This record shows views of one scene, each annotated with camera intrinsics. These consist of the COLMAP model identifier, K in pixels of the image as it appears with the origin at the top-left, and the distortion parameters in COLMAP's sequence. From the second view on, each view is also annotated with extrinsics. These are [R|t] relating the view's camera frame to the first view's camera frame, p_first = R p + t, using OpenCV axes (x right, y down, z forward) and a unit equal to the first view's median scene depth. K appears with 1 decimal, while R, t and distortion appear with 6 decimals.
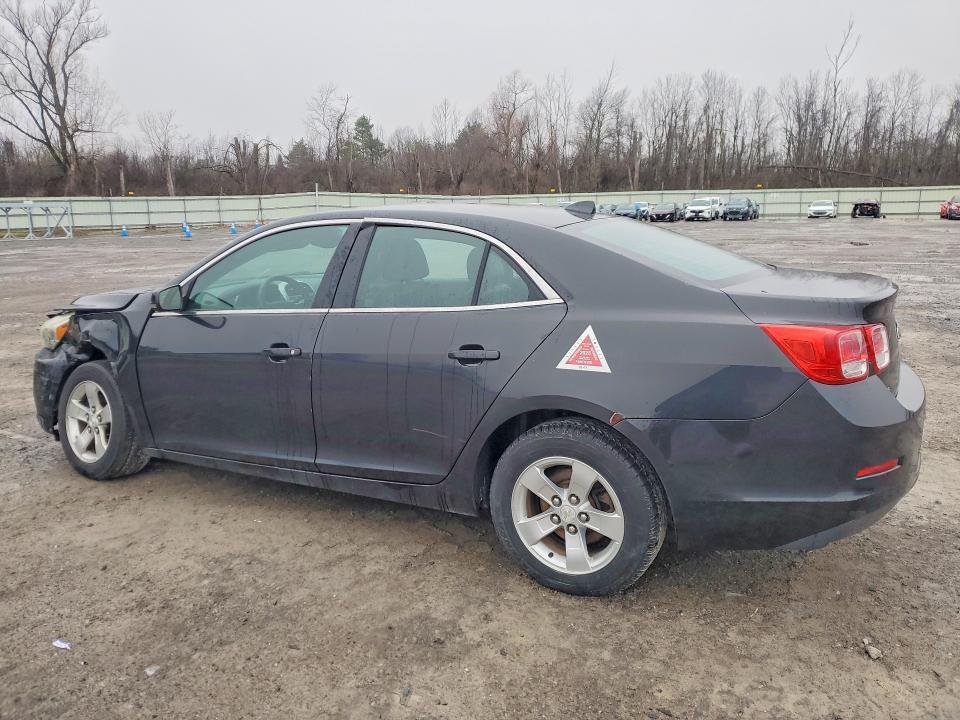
lens RADIAL K [[736.5, 0, 478.2], [0, 736.5, 346.6], [0, 0, 1]] dist [0.024105, 0.000914]
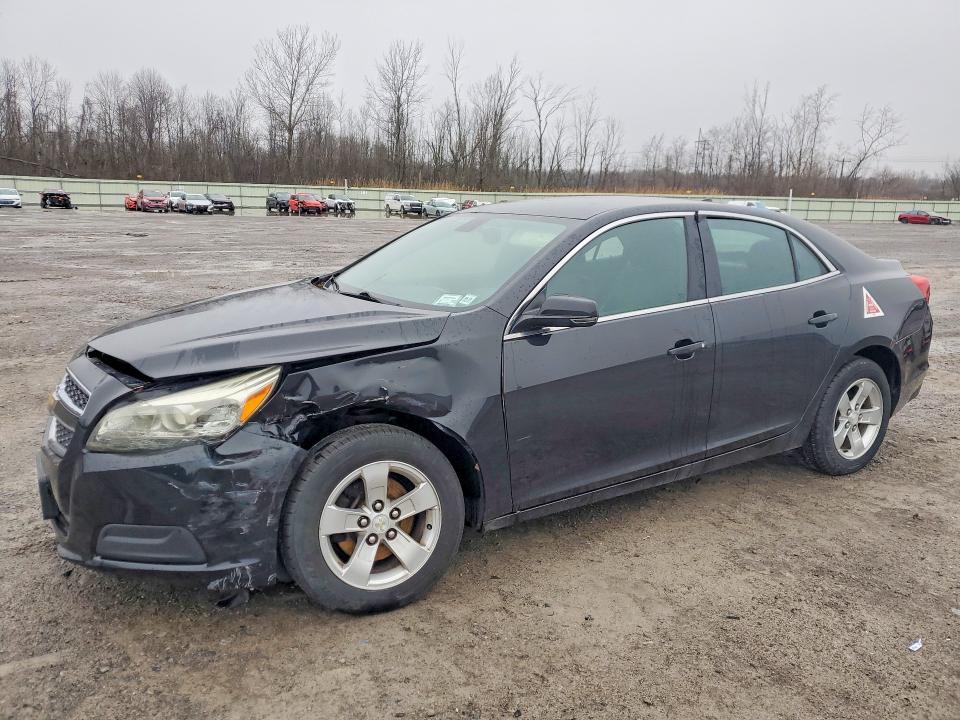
lens RADIAL K [[732.3, 0, 480.0], [0, 732.3, 360.0], [0, 0, 1]] dist [0.020123, -0.001605]
pose [[0.510957, -0.161227, 0.844351, -1.206385], [0.135504, 0.985080, 0.106098, -0.115602], [-0.848859, 0.060202, 0.525181, 0.710840]]
